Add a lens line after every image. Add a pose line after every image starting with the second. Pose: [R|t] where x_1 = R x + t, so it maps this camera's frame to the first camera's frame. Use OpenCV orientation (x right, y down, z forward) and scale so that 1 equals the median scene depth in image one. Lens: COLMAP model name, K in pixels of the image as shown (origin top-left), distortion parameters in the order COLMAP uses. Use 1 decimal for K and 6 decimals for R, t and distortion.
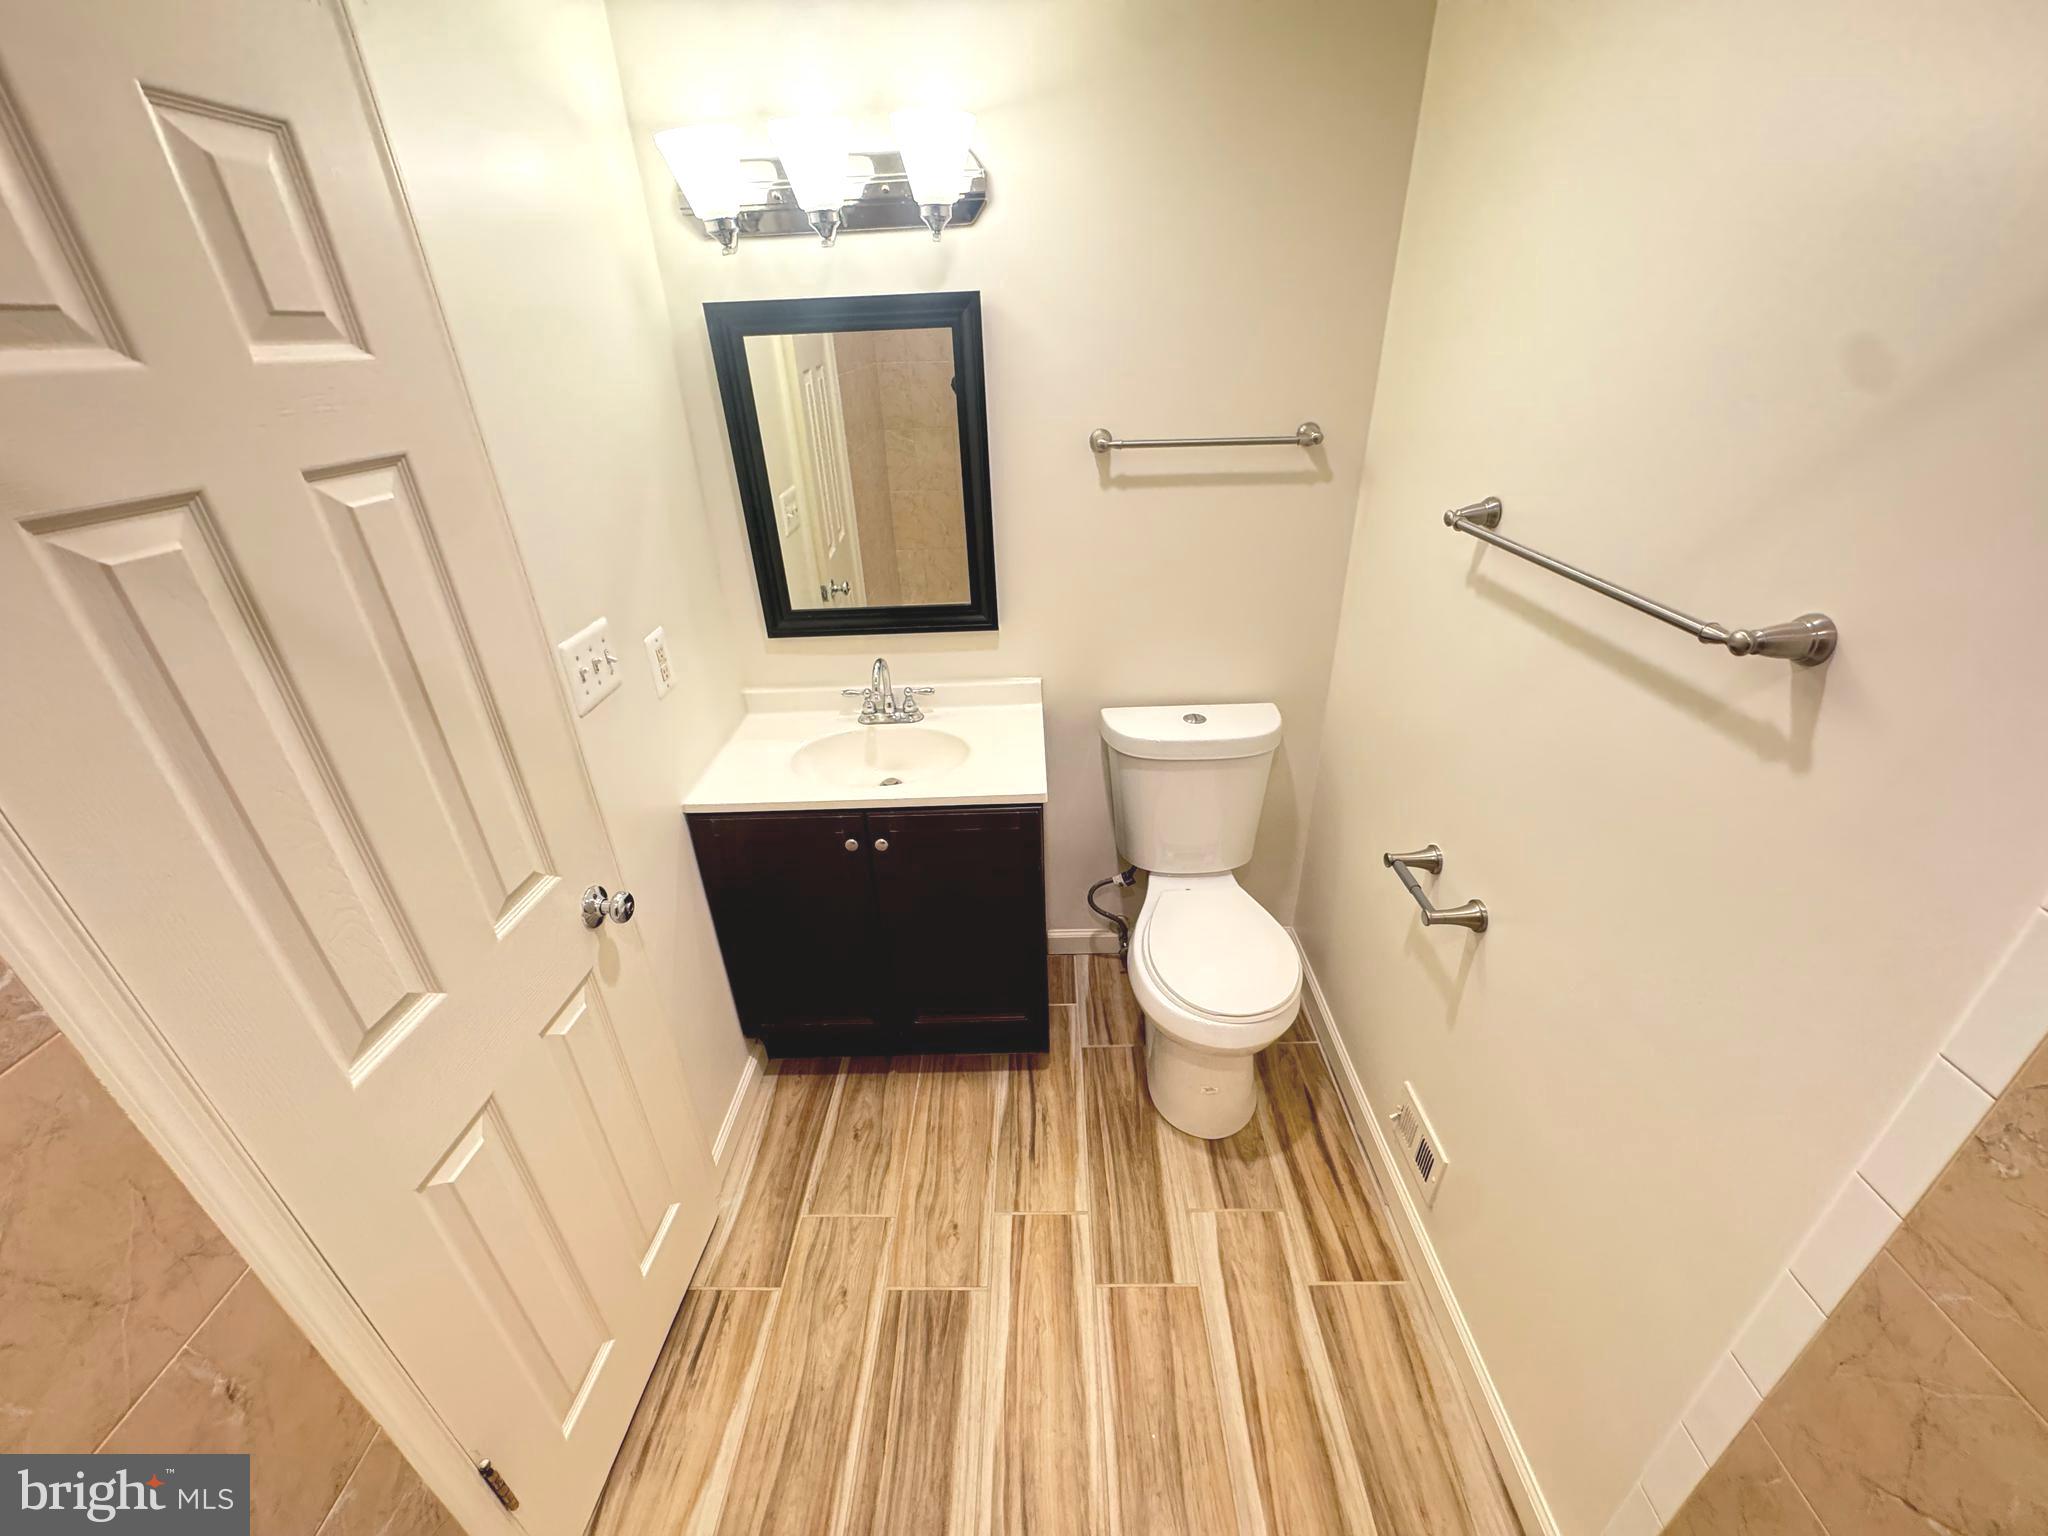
lens RADIAL K [[814.5, 0, 1024.0], [0, 814.5, 768.0], [0, 0, 1]] dist [0.000265, 0.000089]
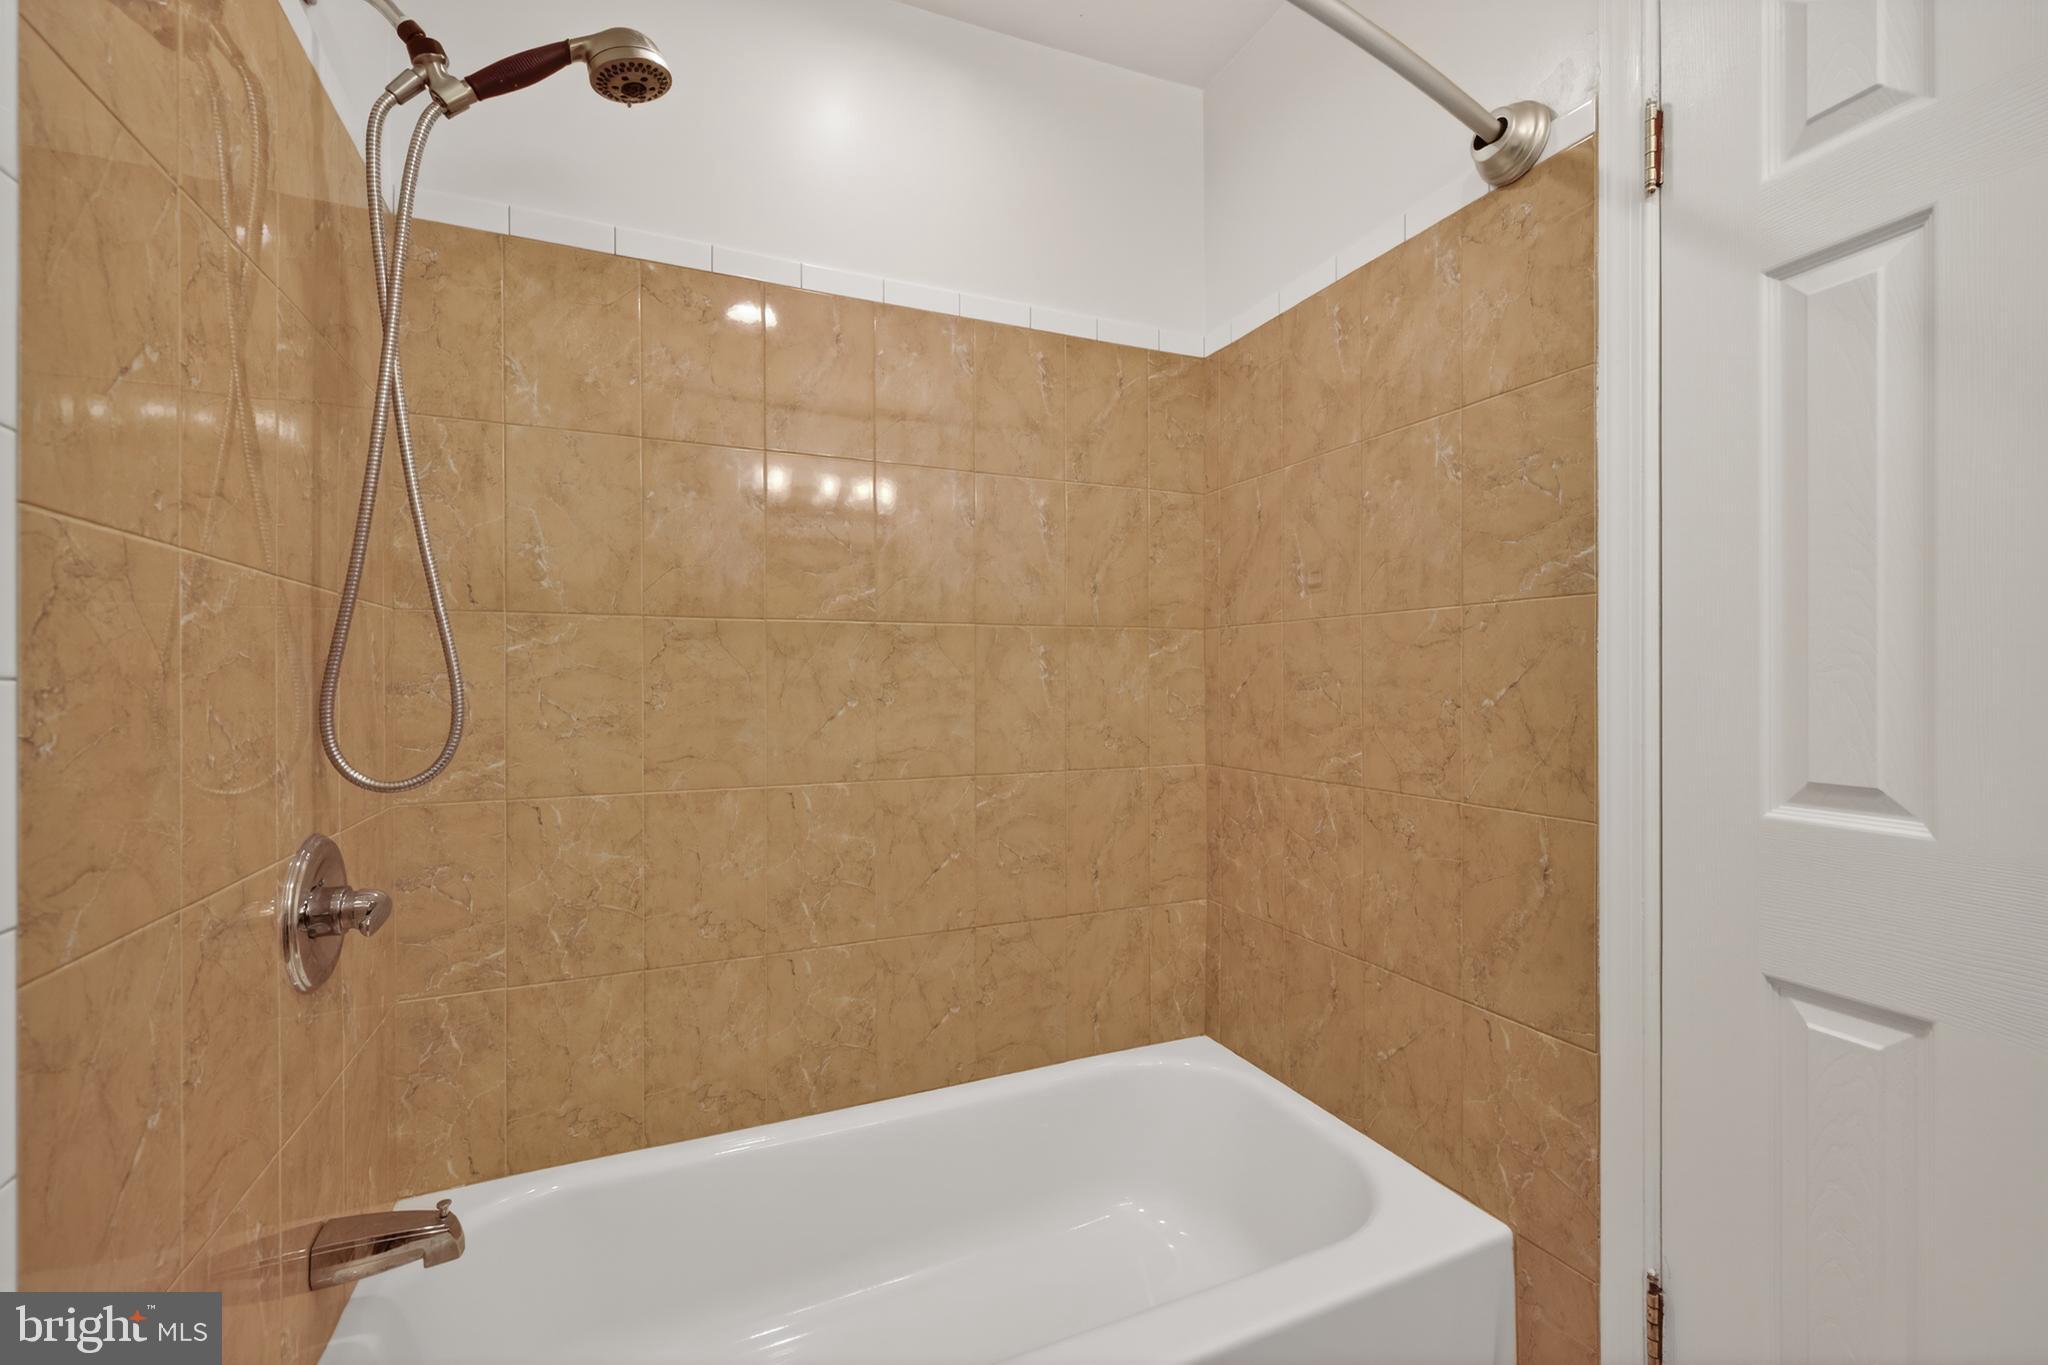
lens RADIAL K [[861.3, 0, 1024.0], [0, 861.3, 682.5], [0, 0, 1]] dist [0.001360, 0.000153]
pose [[-0.913843, 0.036262, -0.404445, 0.398131], [-0.162523, 0.880088, 0.446128, -0.076391], [0.372125, 0.473423, -0.798369, 1.267799]]
